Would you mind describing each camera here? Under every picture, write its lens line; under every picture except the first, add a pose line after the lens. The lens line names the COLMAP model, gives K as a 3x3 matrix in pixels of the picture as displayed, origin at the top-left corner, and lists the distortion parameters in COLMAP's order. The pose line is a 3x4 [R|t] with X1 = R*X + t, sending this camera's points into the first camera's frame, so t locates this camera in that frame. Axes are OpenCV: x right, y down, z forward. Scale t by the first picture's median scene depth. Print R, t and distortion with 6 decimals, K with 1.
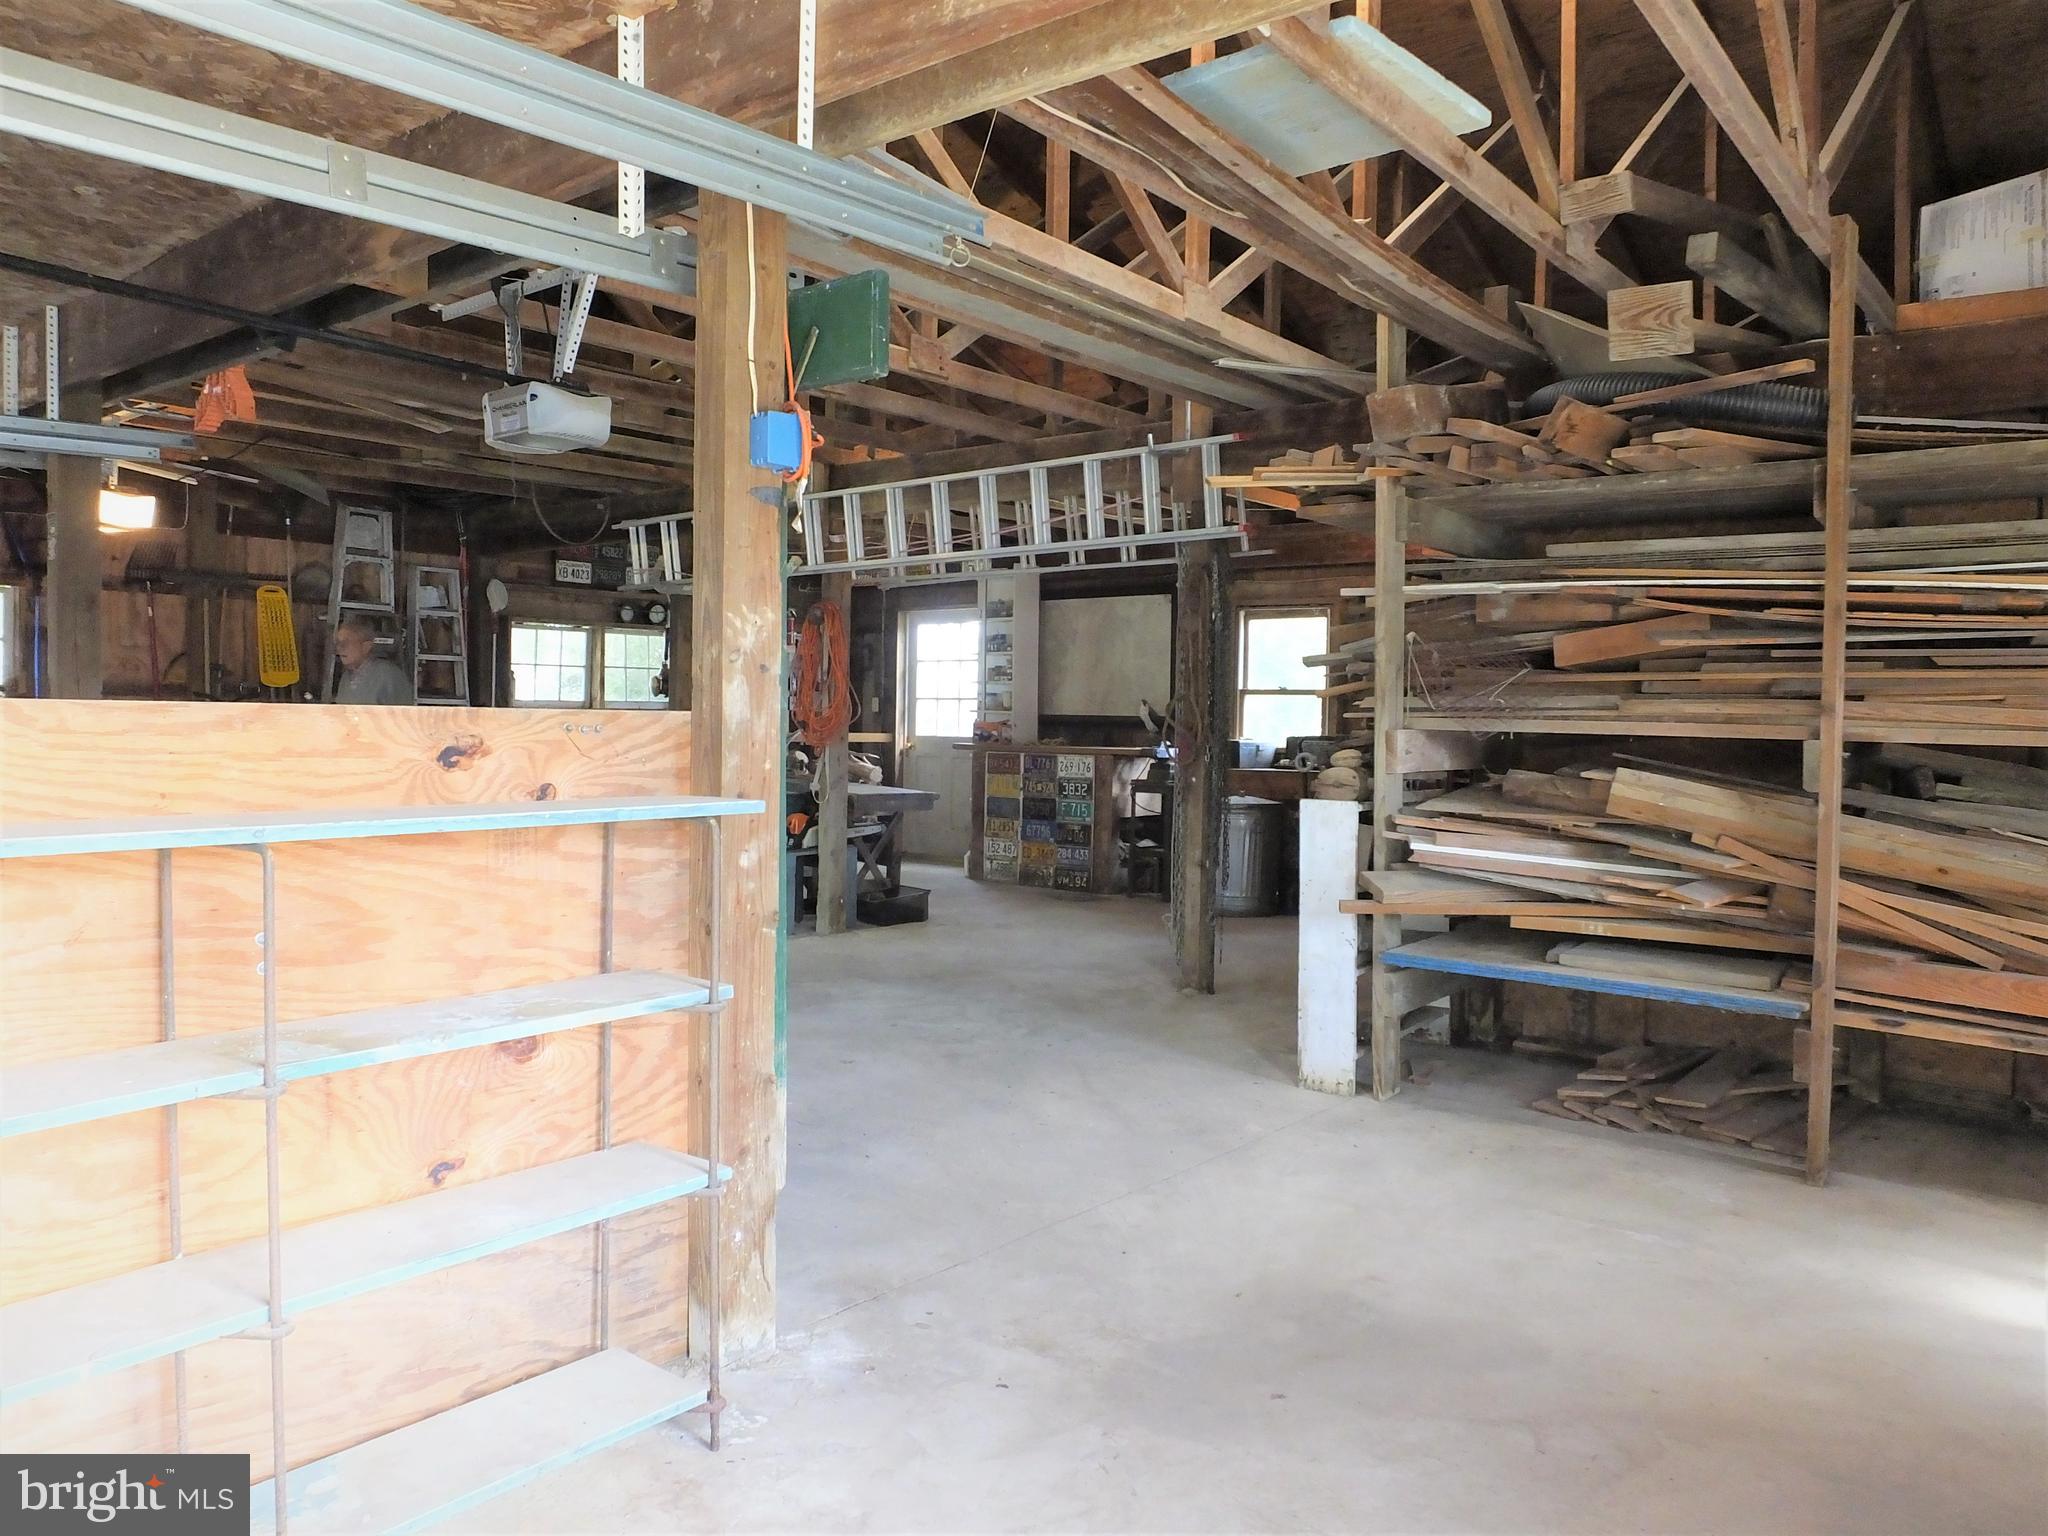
lens RADIAL K [[1456.5, 0, 1024.0], [0, 1456.5, 768.0], [0, 0, 1]] dist [-0.080204, 0.049474]
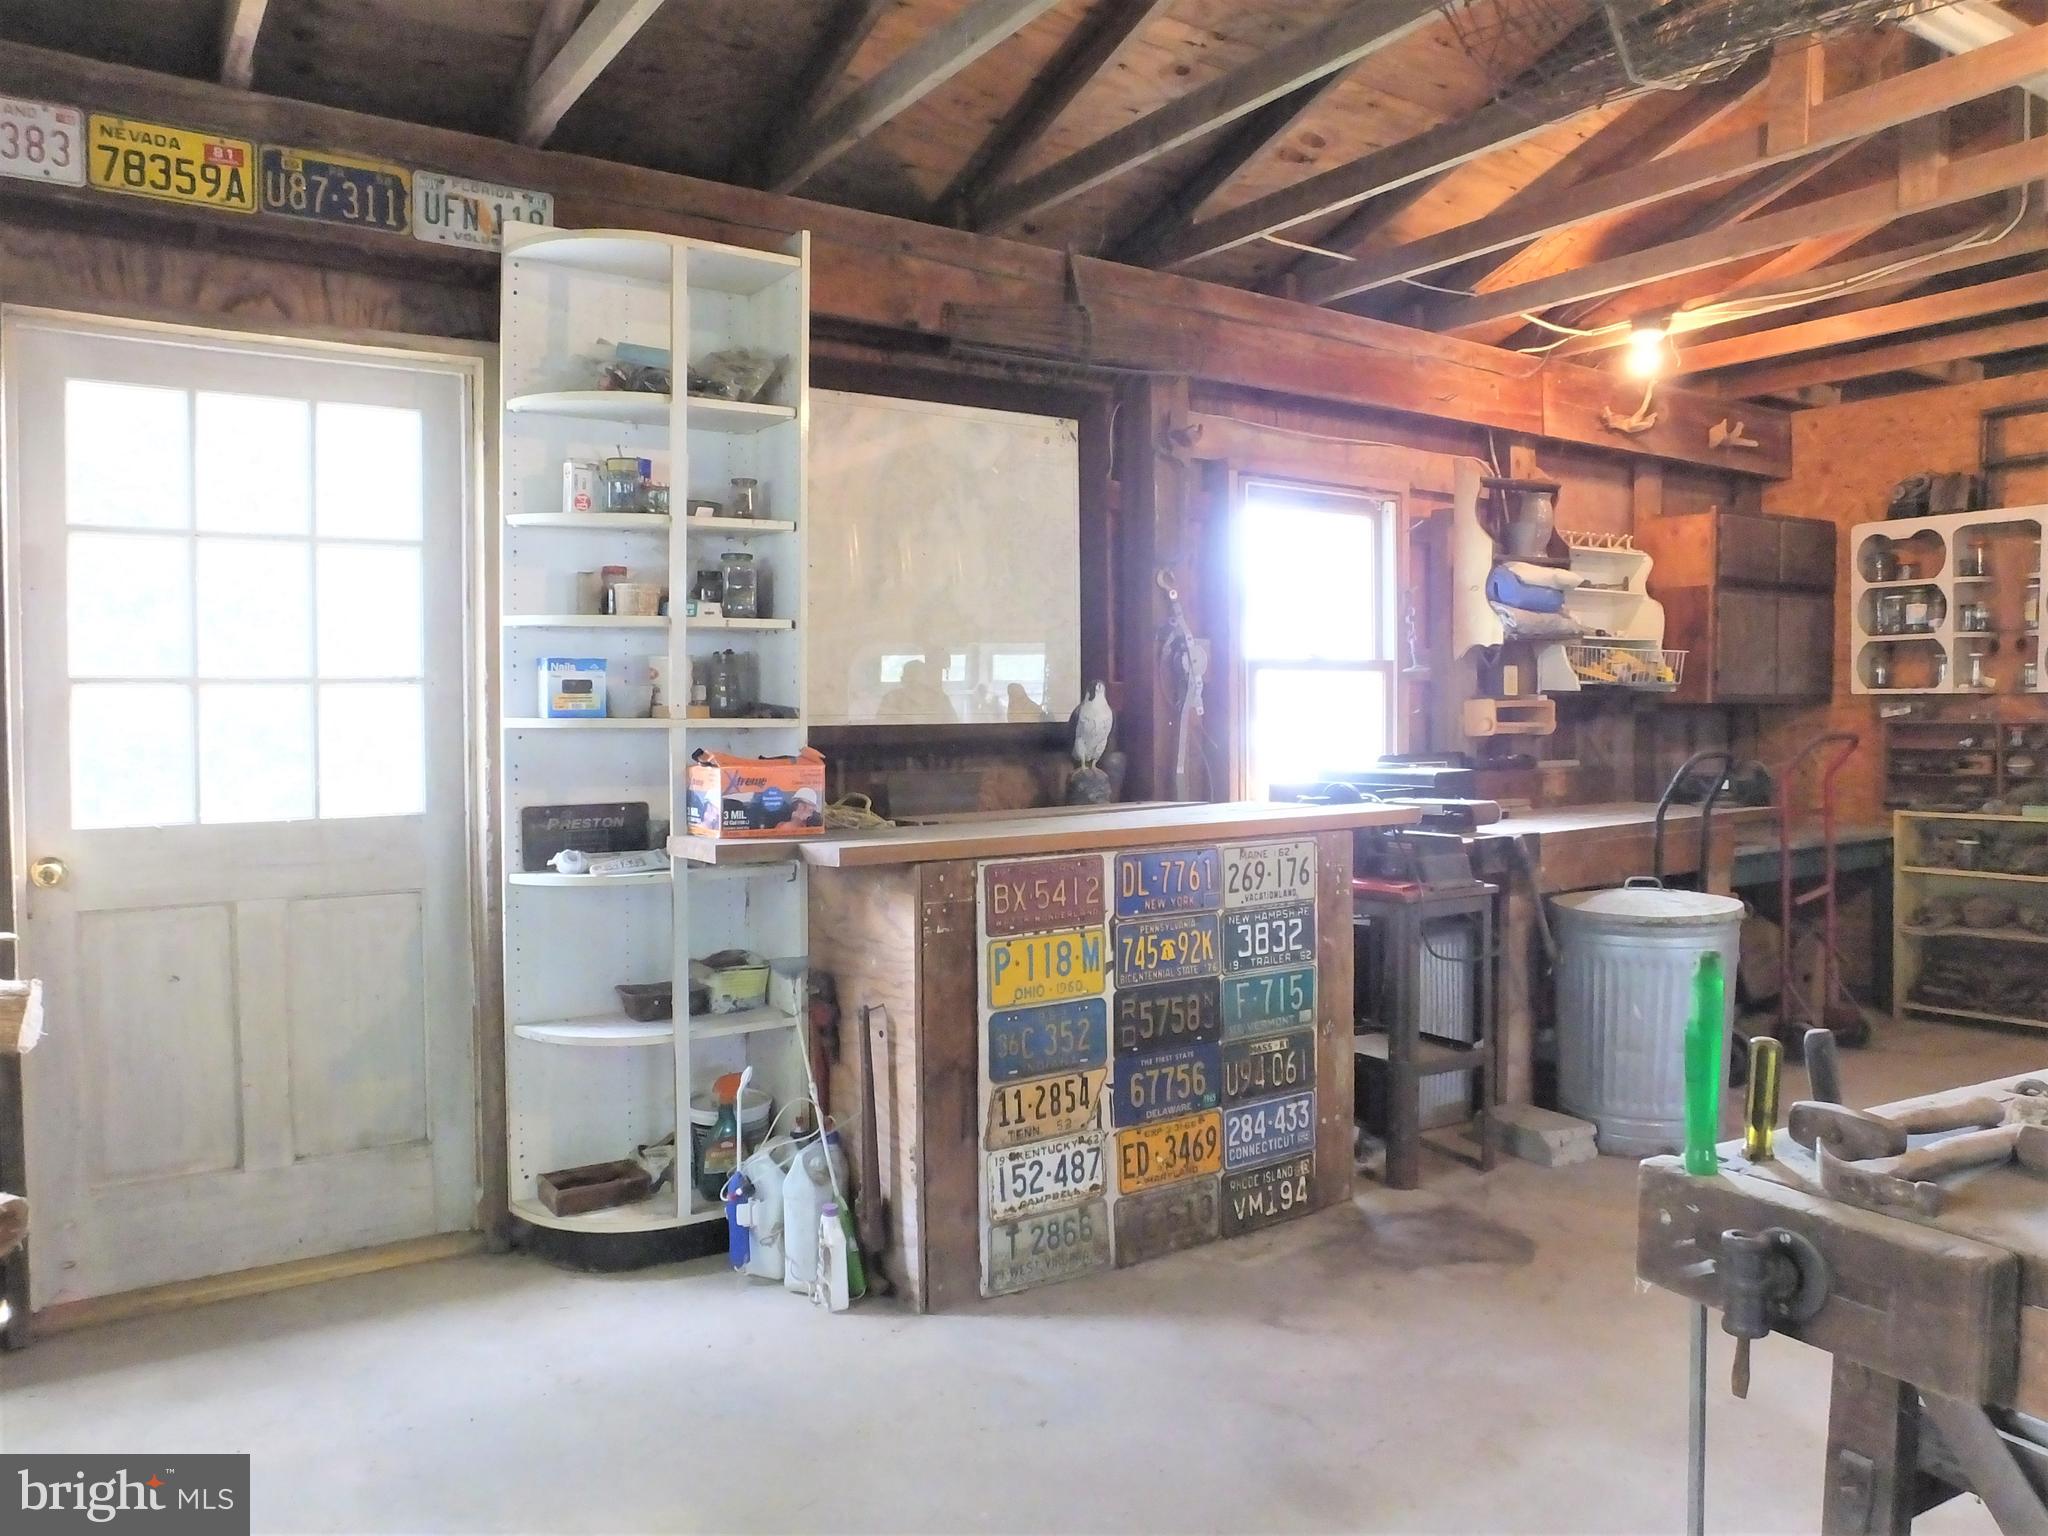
lens RADIAL K [[1456.5, 0, 1024.0], [0, 1456.5, 768.0], [0, 0, 1]] dist [-0.080204, 0.049474]
pose [[0.304664, -0.055183, 0.950860, -0.304917], [0.046992, 0.997975, 0.042860, -0.042824], [-0.951300, 0.031625, 0.306641, 0.931802]]
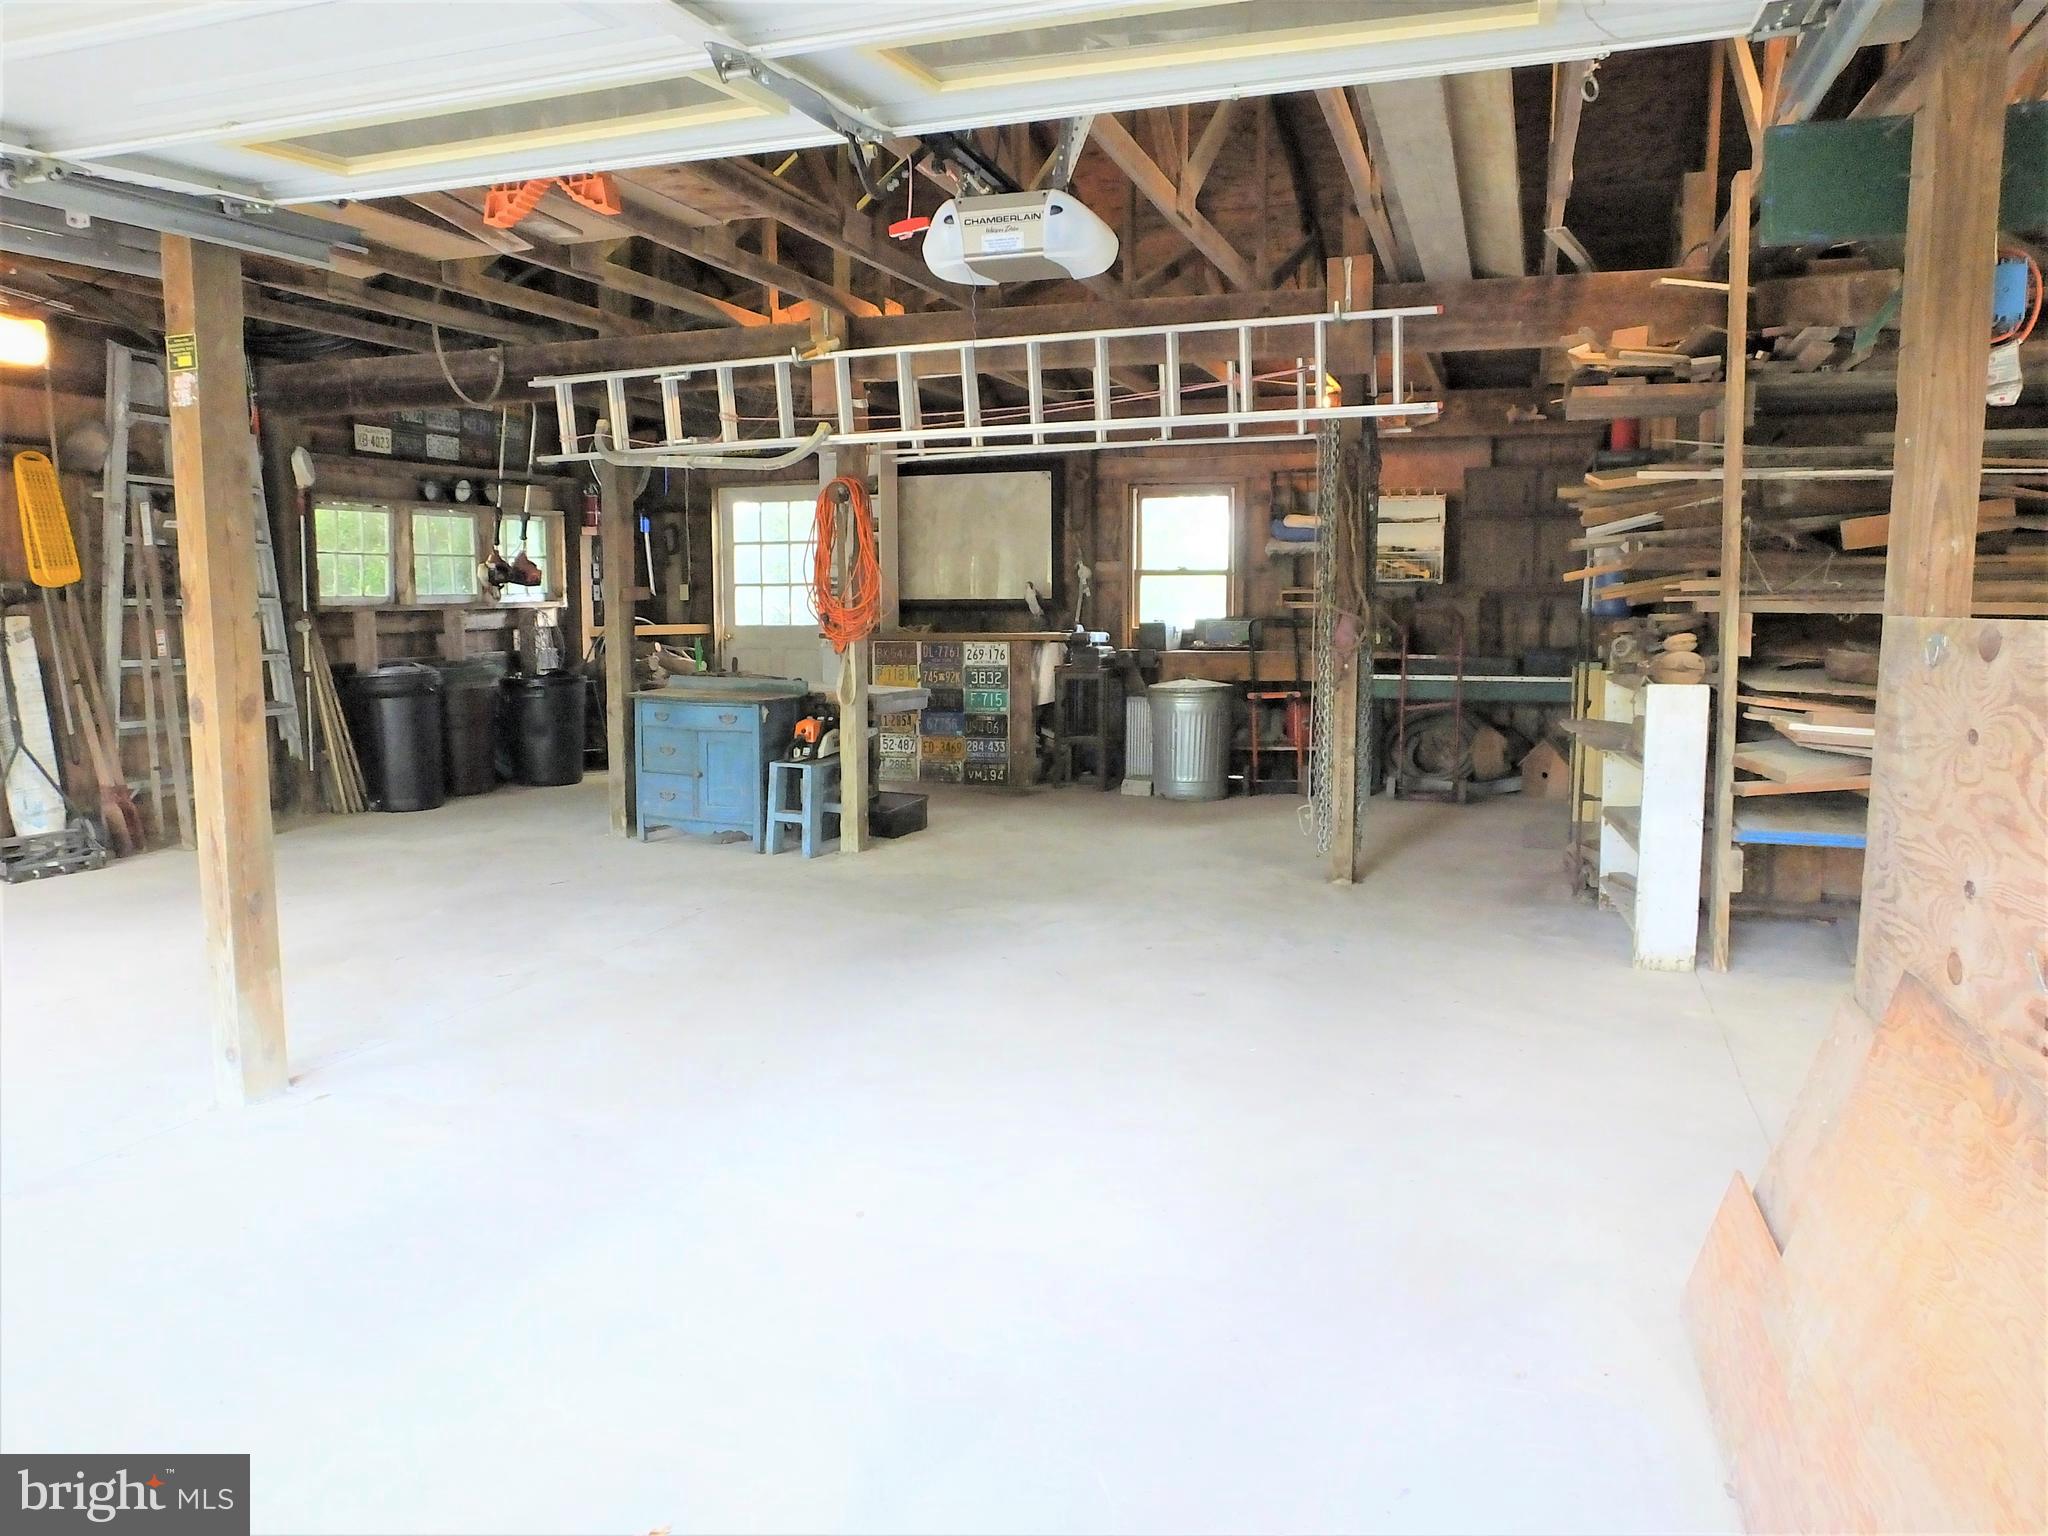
lens RADIAL K [[1456.5, 0, 1024.0], [0, 1456.5, 768.0], [0, 0, 1]] dist [-0.080204, 0.049474]
pose [[0.940832, -0.058953, 0.333707, -0.256333], [0.030853, 0.995563, 0.088893, -0.010448], [-0.337467, -0.073337, 0.938476, 0.098579]]
